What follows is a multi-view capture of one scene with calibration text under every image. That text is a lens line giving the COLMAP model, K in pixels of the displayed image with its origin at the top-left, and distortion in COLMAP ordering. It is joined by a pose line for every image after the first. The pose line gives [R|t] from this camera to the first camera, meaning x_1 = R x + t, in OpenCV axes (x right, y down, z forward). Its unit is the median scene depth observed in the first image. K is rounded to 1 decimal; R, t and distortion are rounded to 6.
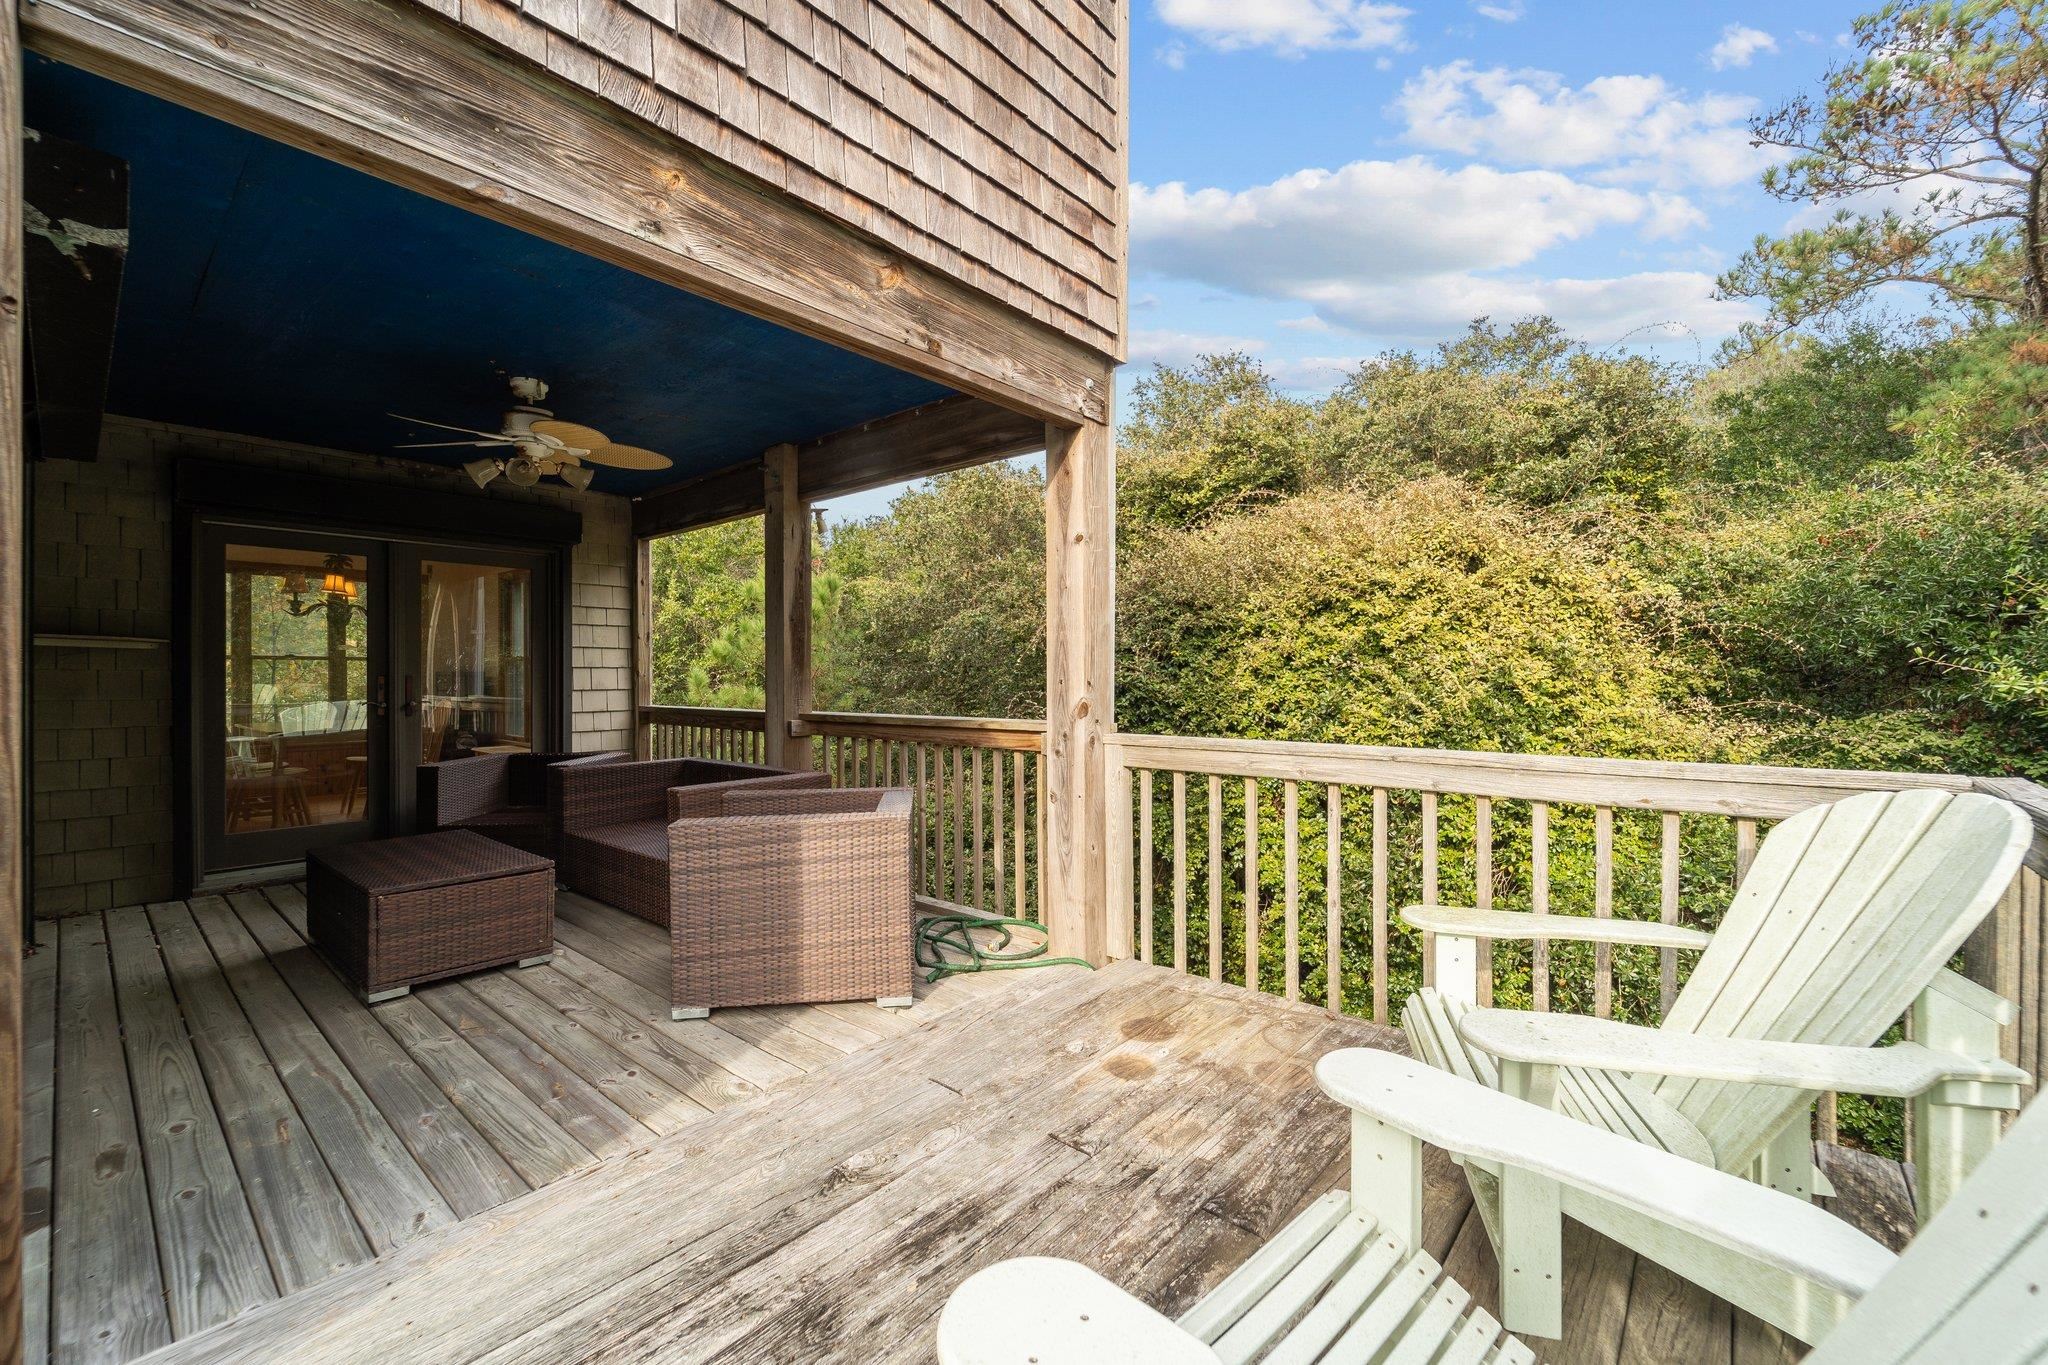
lens RADIAL K [[825.6, 0, 1020.9], [0, 825.6, 673.9], [0, 0, 1]] dist [-0.000517, -0.000527]
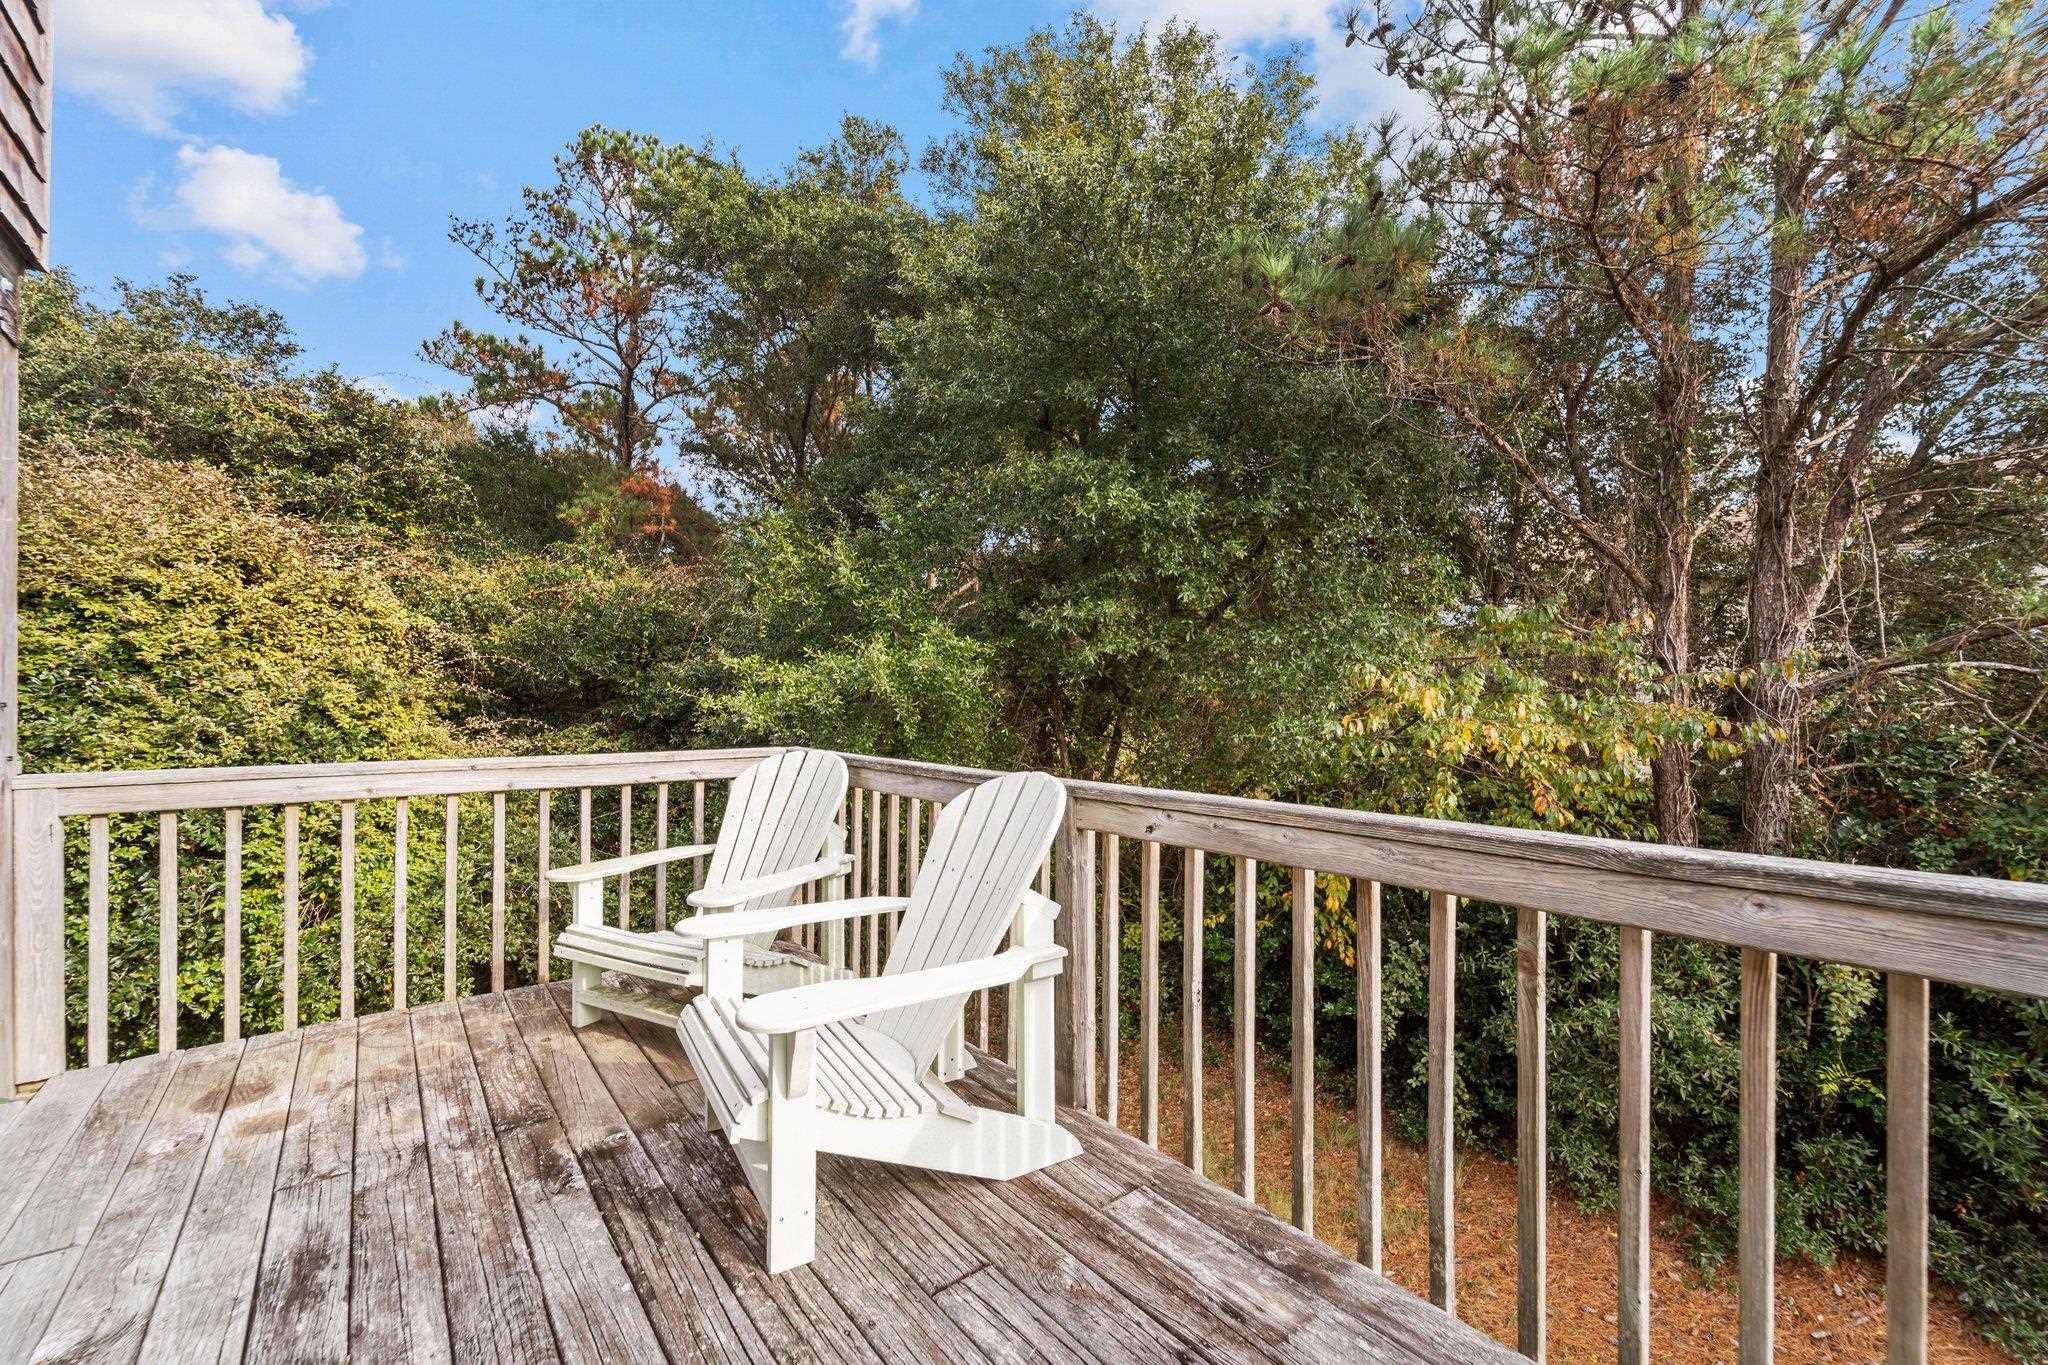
lens RADIAL K [[825.6, 0, 1020.9], [0, 825.6, 673.9], [0, 0, 1]] dist [-0.000517, -0.000527]
pose [[0.189347, 0.033572, 0.981336, -0.189447], [-0.005530, 0.999436, -0.033124, 0.001319], [-0.981895, 0.000845, 0.189426, 0.001968]]
